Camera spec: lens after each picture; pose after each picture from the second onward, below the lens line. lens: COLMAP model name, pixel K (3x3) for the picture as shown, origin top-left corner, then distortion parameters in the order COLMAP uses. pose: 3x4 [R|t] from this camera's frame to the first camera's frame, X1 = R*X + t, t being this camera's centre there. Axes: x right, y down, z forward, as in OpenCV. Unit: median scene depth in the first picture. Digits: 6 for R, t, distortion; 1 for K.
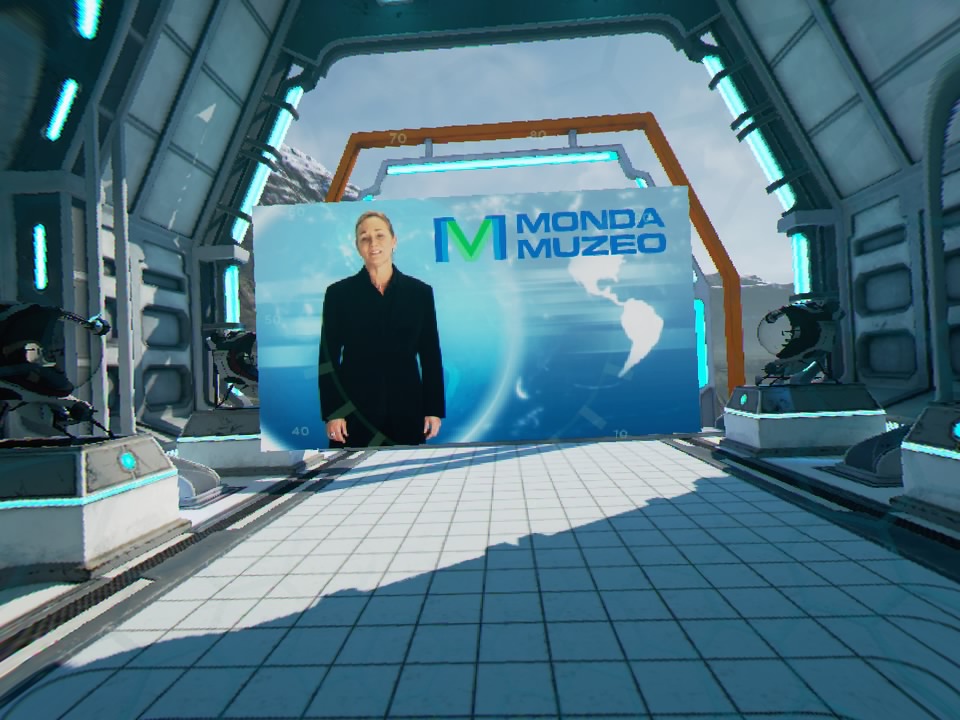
lens RADIAL K [[485.3, 0, 479.4], [0, 485.3, 359.0], [0, 0, 1]] dist [-0.000633, 0.000646]
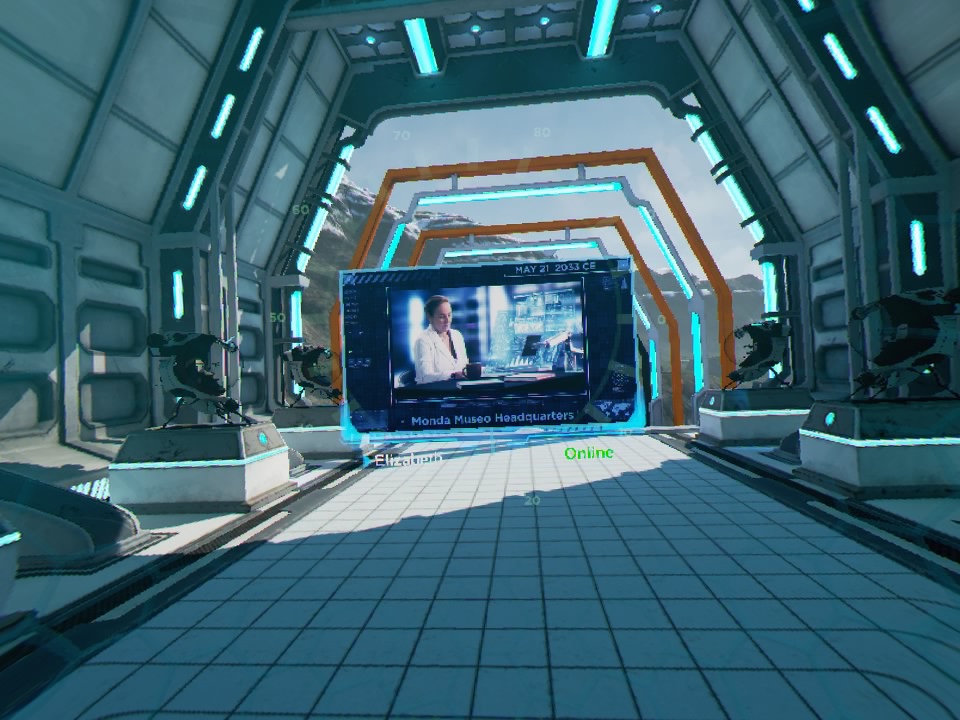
lens RADIAL K [[485.3, 0, 478.1], [0, 485.3, 362.0], [0, 0, 1]] dist [-0.000633, 0.000646]
pose [[0.999060, -0.000668, -0.043333, 0.000804], [0.000497, 0.999992, -0.003959, -0.010139], [0.043335, 0.003934, 0.999053, -0.243987]]
